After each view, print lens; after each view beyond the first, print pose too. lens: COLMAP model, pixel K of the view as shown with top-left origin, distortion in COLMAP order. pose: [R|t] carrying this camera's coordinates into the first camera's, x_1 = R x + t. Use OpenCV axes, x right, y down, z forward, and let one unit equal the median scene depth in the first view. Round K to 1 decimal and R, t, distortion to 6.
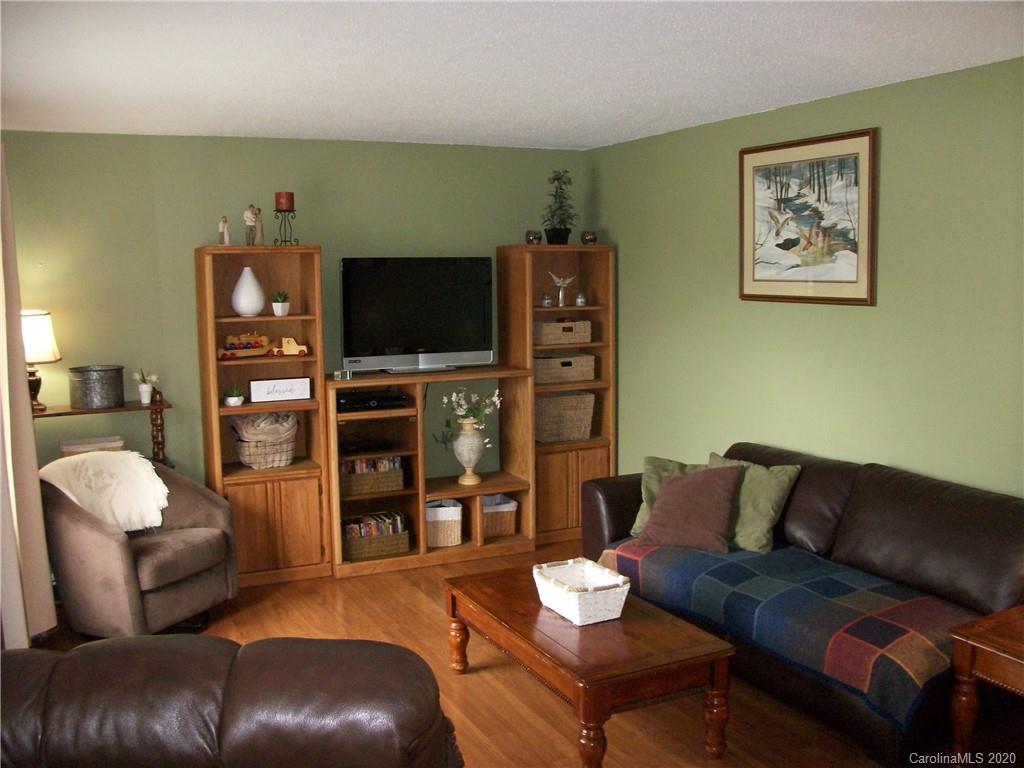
lens RADIAL K [[973.2, 0, 524.0], [0, 973.2, 383.7], [0, 0, 1]] dist [-0.149810, 0.085230]
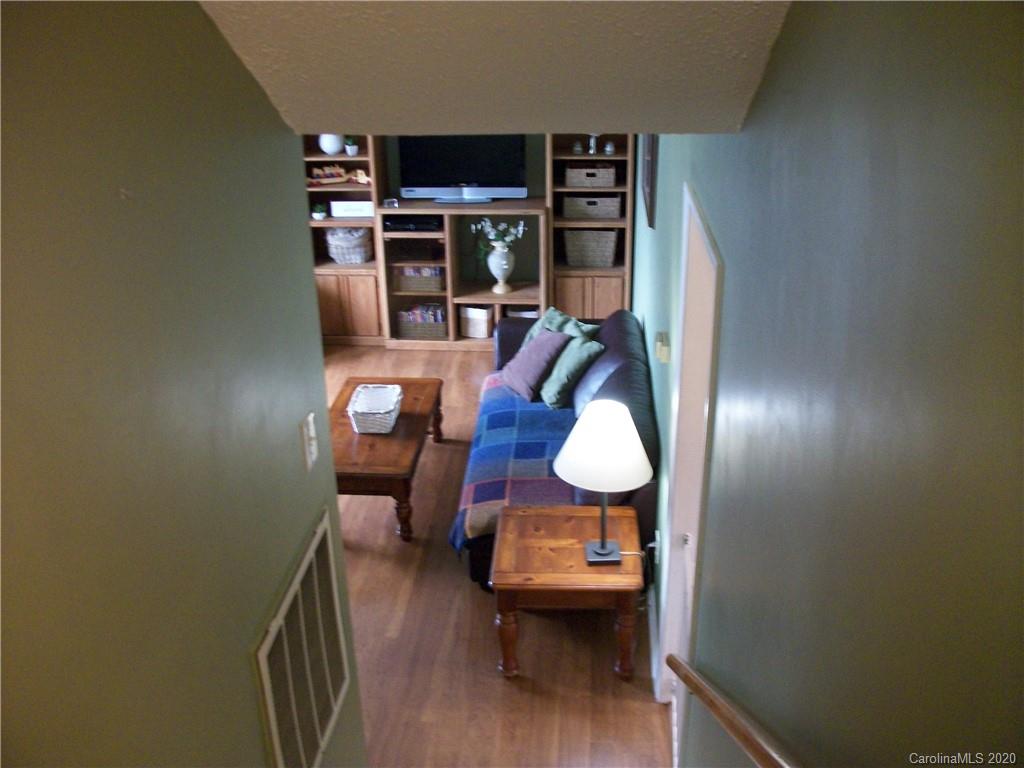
lens RADIAL K [[973.2, 0, 524.0], [0, 973.2, 383.7], [0, 0, 1]] dist [-0.149810, 0.085230]
pose [[0.860194, 0.208851, -0.465239, 0.622356], [-0.053597, 0.944264, 0.324795, -0.210076], [0.507142, -0.254452, 0.823445, -0.062436]]
